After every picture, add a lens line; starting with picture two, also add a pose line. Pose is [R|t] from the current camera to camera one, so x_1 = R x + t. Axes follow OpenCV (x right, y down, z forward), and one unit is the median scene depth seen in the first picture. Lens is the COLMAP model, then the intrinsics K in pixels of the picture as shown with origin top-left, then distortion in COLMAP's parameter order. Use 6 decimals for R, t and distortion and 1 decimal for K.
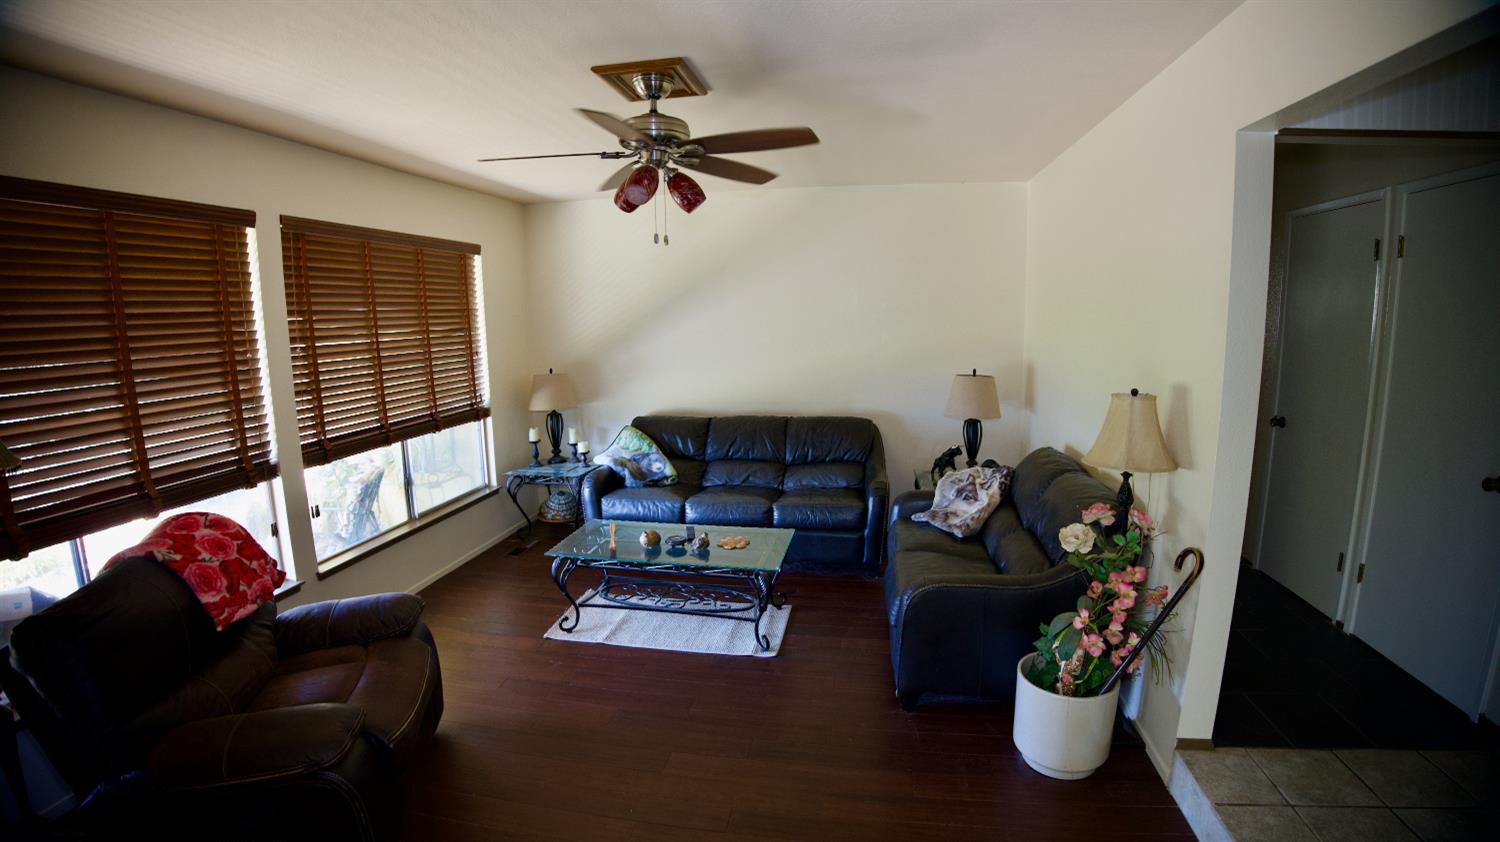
lens RADIAL K [[697.4, 0, 750.0], [0, 697.4, 421.0], [0, 0, 1]] dist [-0.071700, 0.000573]
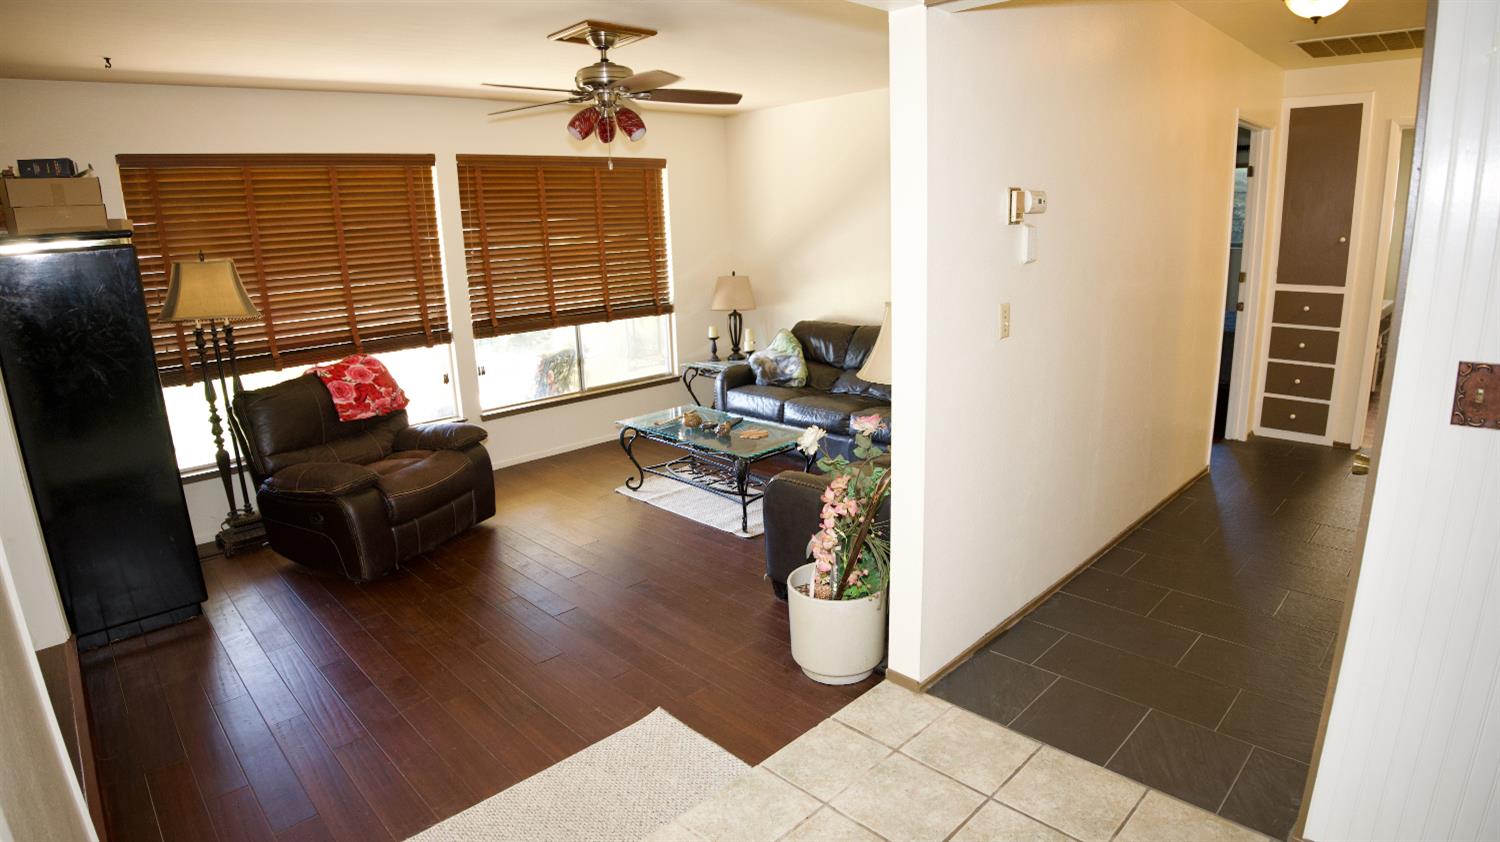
lens RADIAL K [[819.0, 0, 750.0], [0, 819.0, 421.0], [0, 0, 1]] dist [-0.097053, -0.000241]
pose [[0.820110, 0.125229, -0.558334, 0.703757], [-0.068538, 0.990231, 0.121427, -0.001960], [0.568086, -0.061316, 0.820682, -0.050747]]
